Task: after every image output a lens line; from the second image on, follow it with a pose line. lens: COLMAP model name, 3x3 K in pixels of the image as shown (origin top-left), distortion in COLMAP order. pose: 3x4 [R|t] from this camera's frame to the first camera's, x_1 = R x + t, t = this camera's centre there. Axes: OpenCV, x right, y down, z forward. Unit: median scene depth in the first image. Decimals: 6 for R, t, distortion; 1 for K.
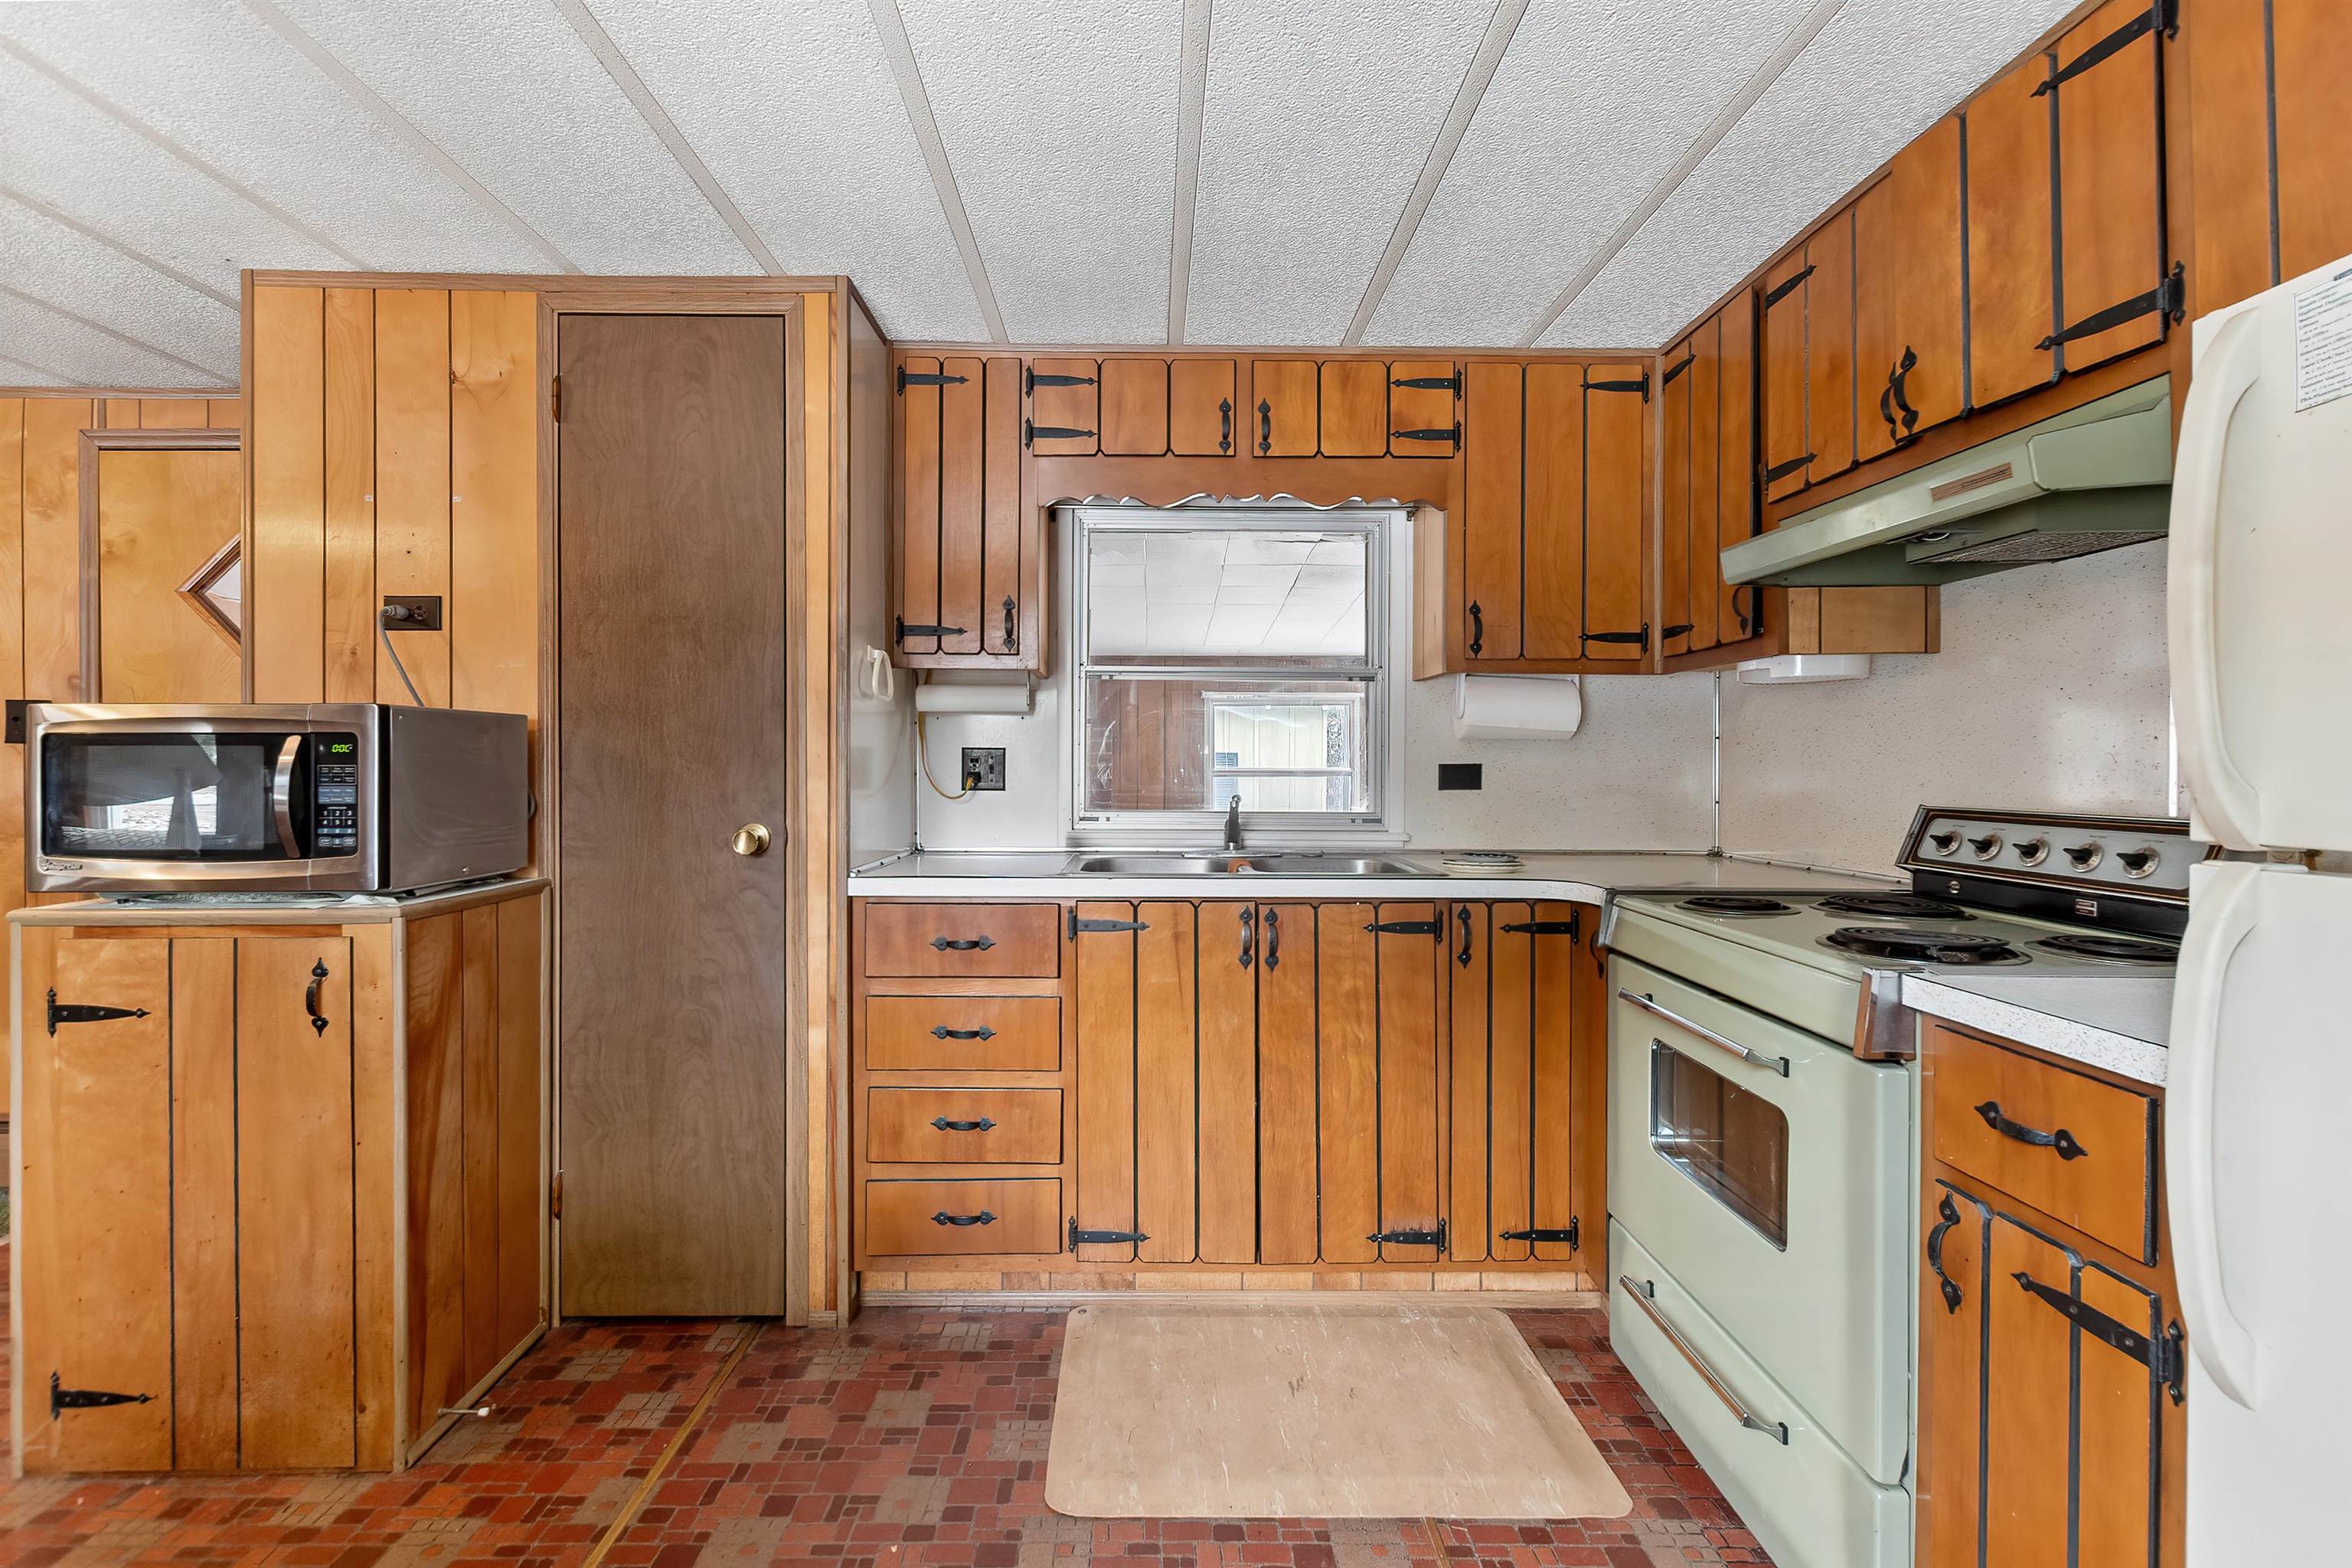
lens RADIAL K [[1040.0, 0, 1183.3], [0, 1040.0, 760.6], [0, 0, 1]] dist [0.002797, -0.002846]
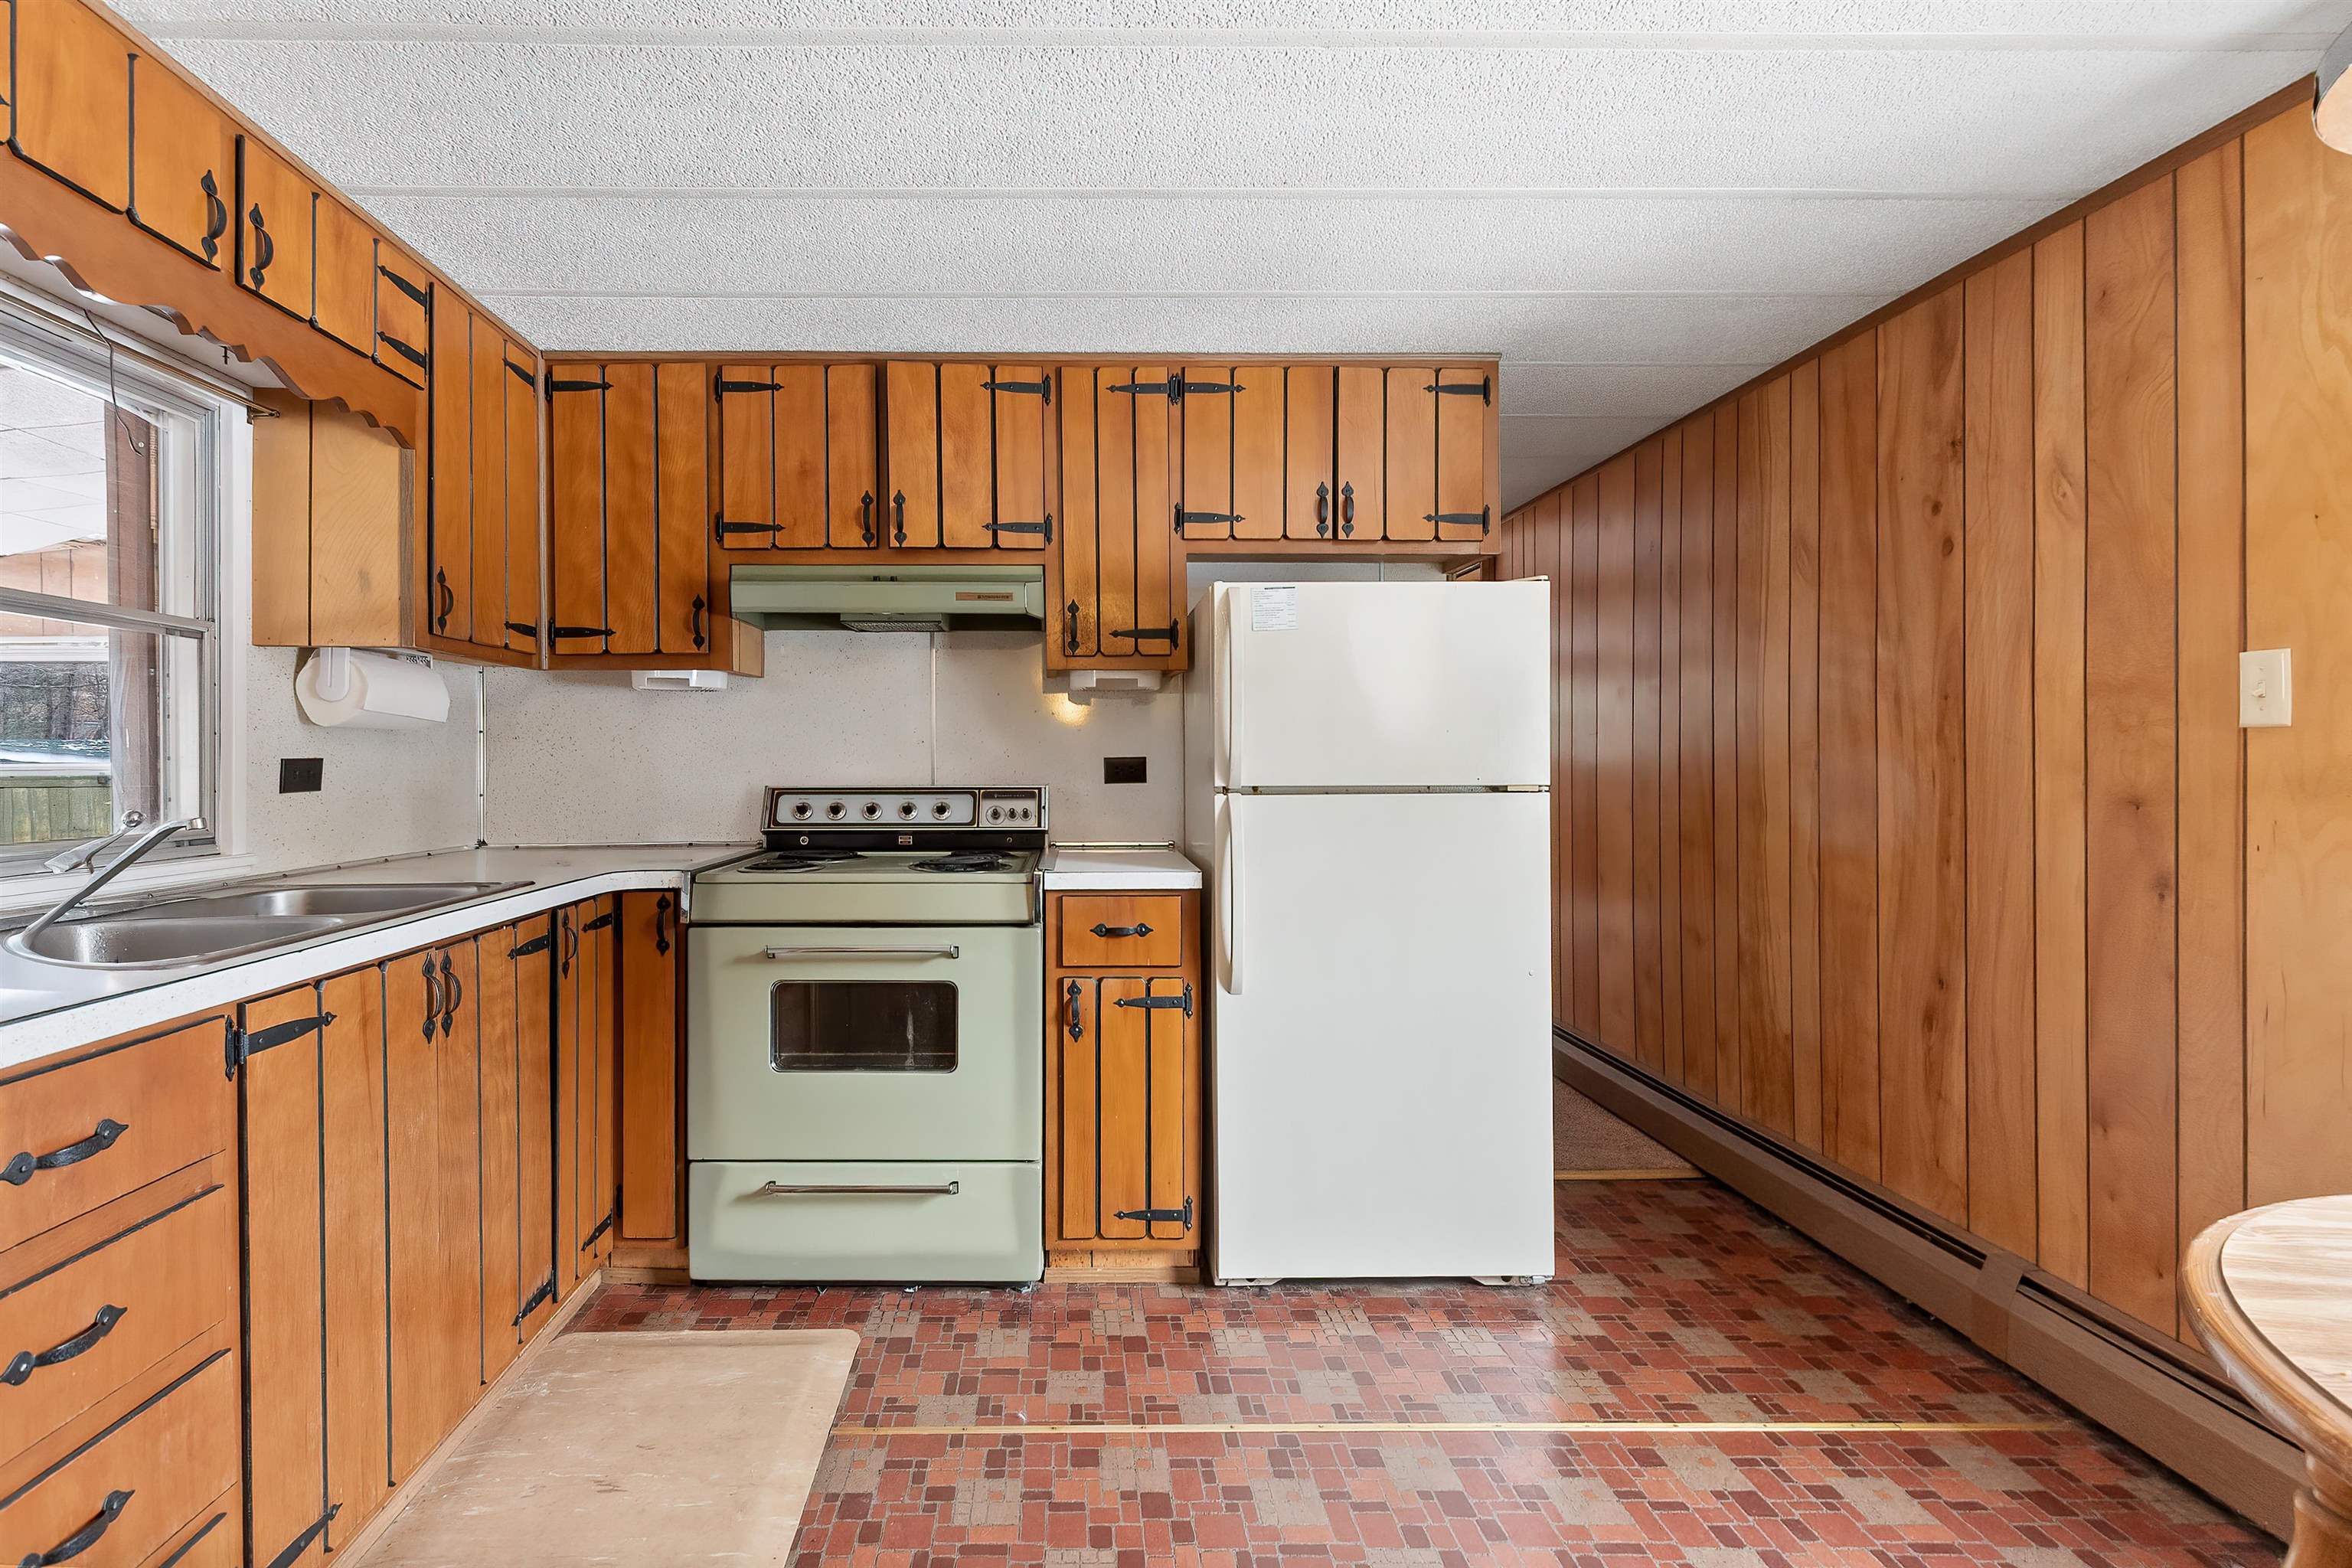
lens RADIAL K [[1050.3, 0, 1078.1], [0, 1050.3, 759.2], [0, 0, 1]] dist [0.002075, -0.000106]
pose [[0.011580, -0.004398, 0.999923, -0.681836], [-0.001763, 0.999989, 0.004418, -0.000638], [-0.999931, -0.001814, 0.011572, 0.552589]]
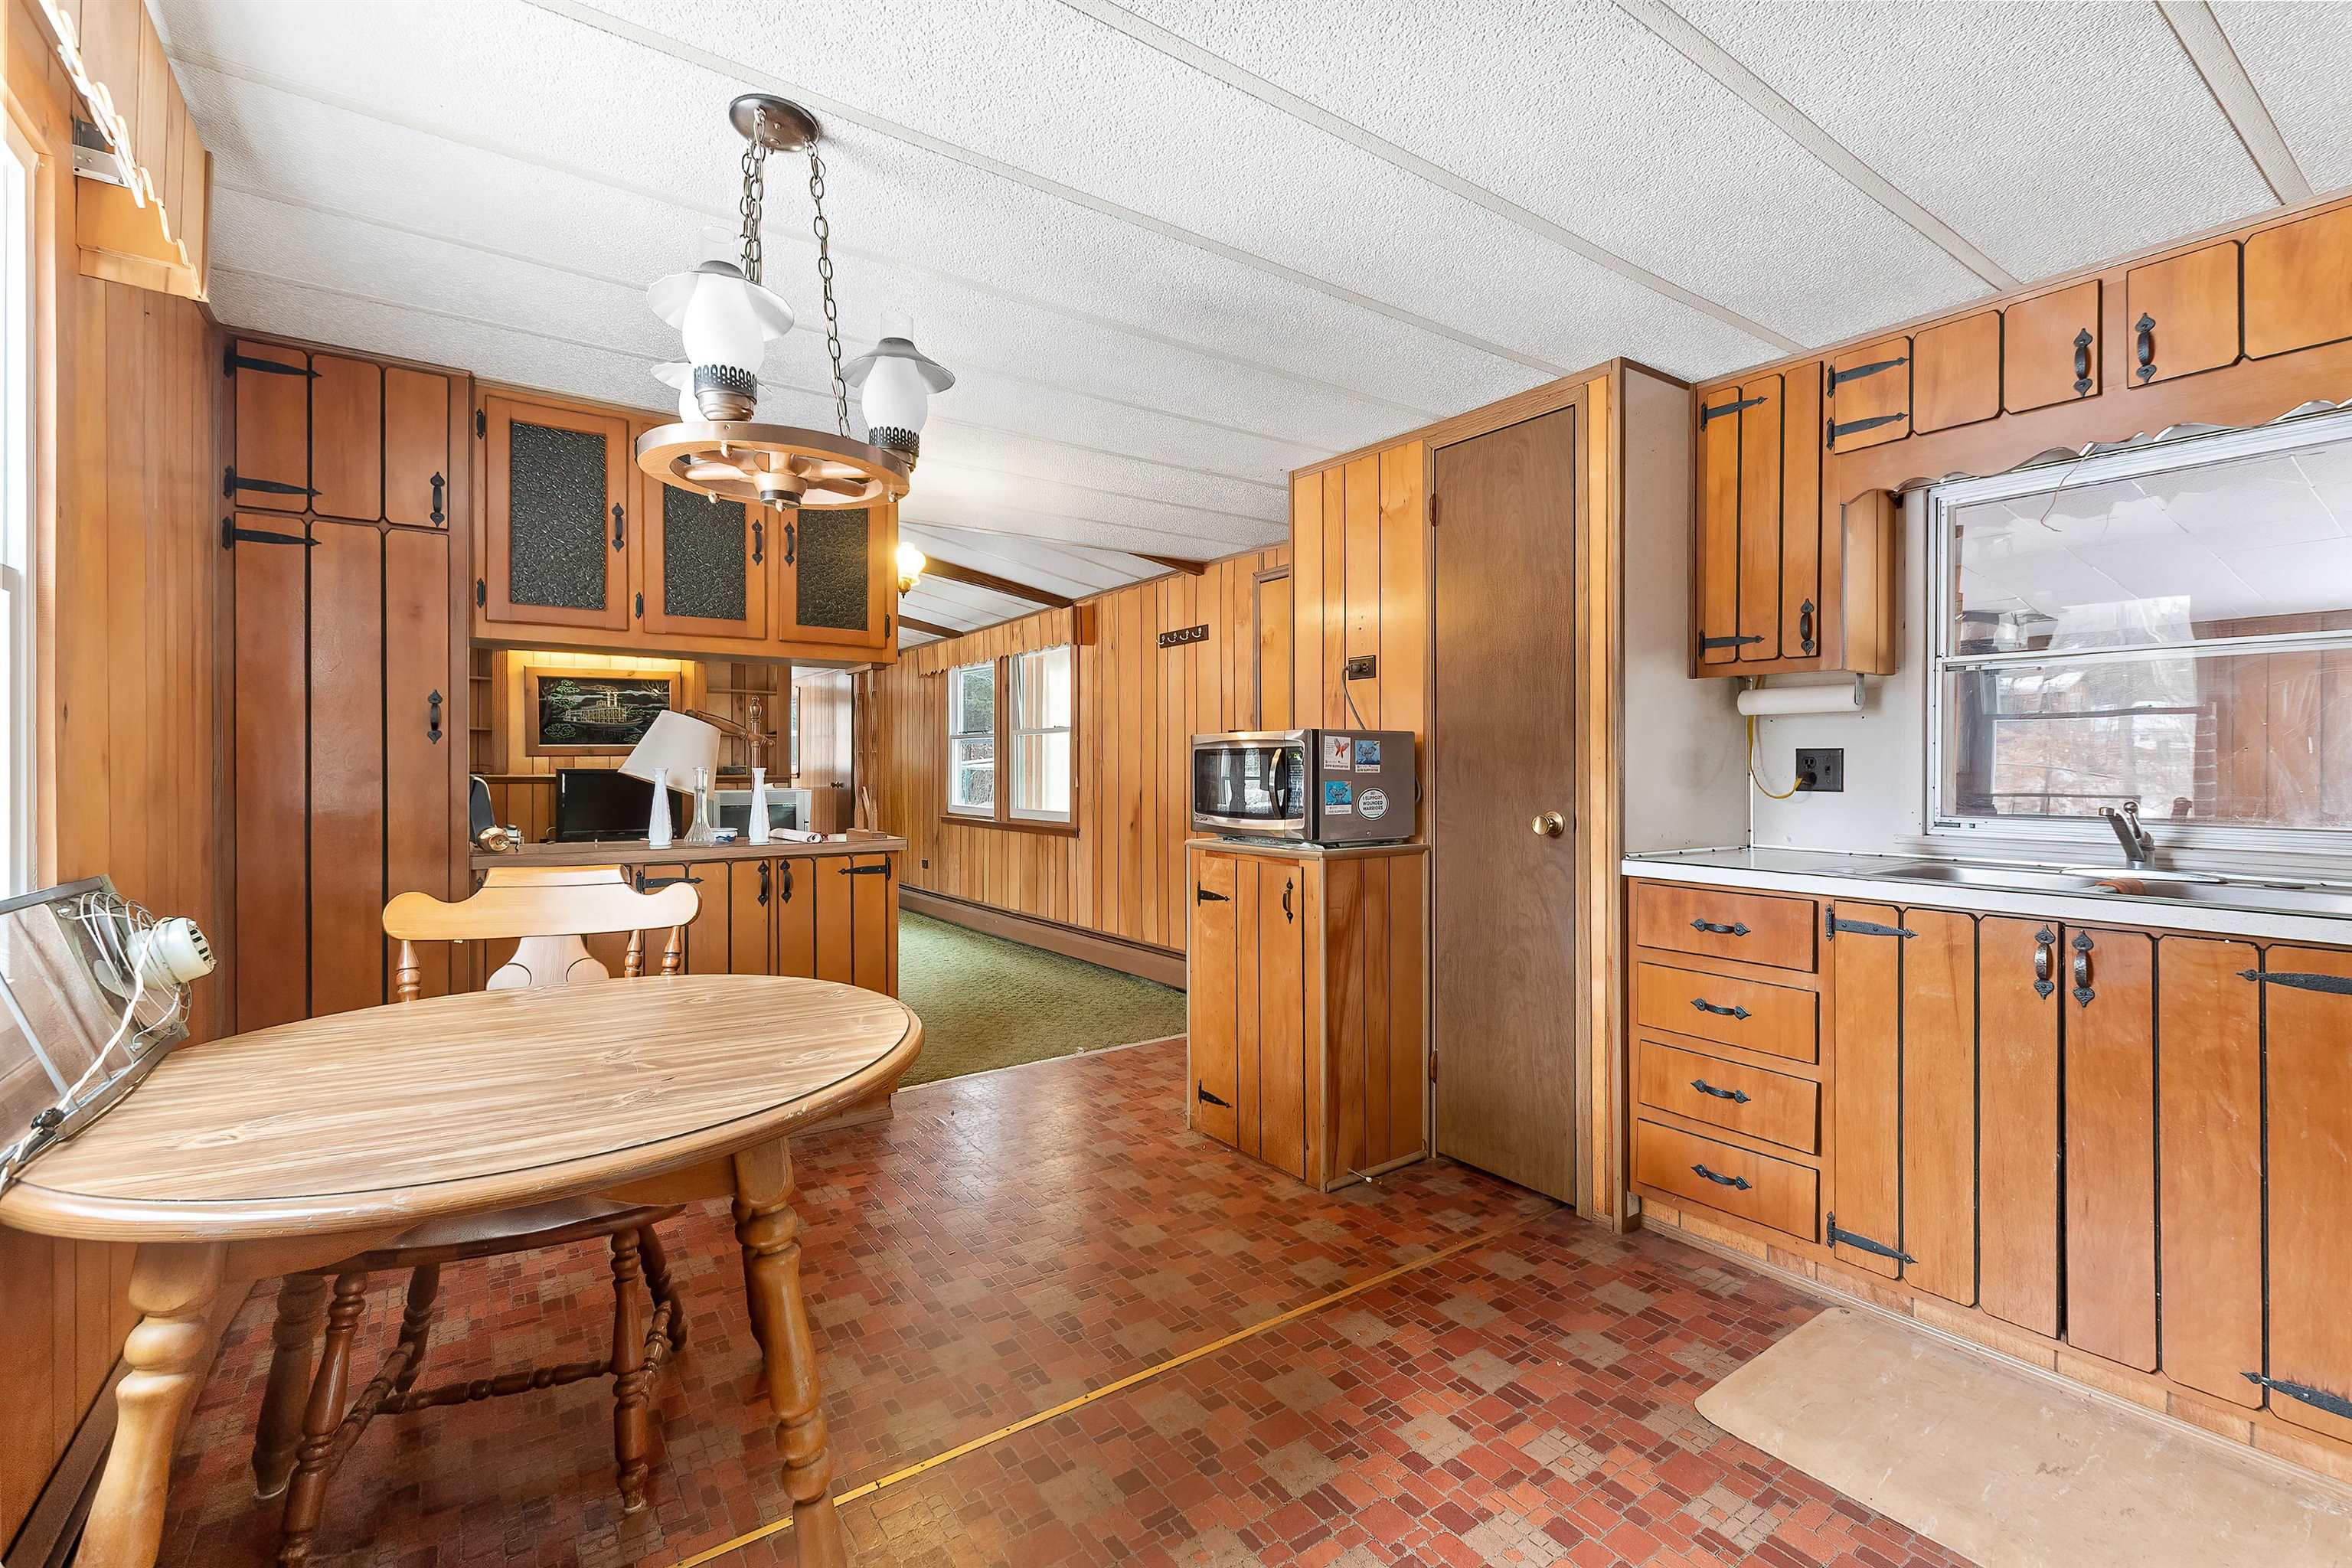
lens RADIAL K [[1040.0, 0, 1183.3], [0, 1040.0, 760.6], [0, 0, 1]] dist [0.002797, -0.002846]
pose [[0.562724, -0.005830, -0.826624, 0.385515], [0.003982, 0.999983, -0.004341, 0.001877], [0.826635, -0.000849, 0.562737, -0.090194]]
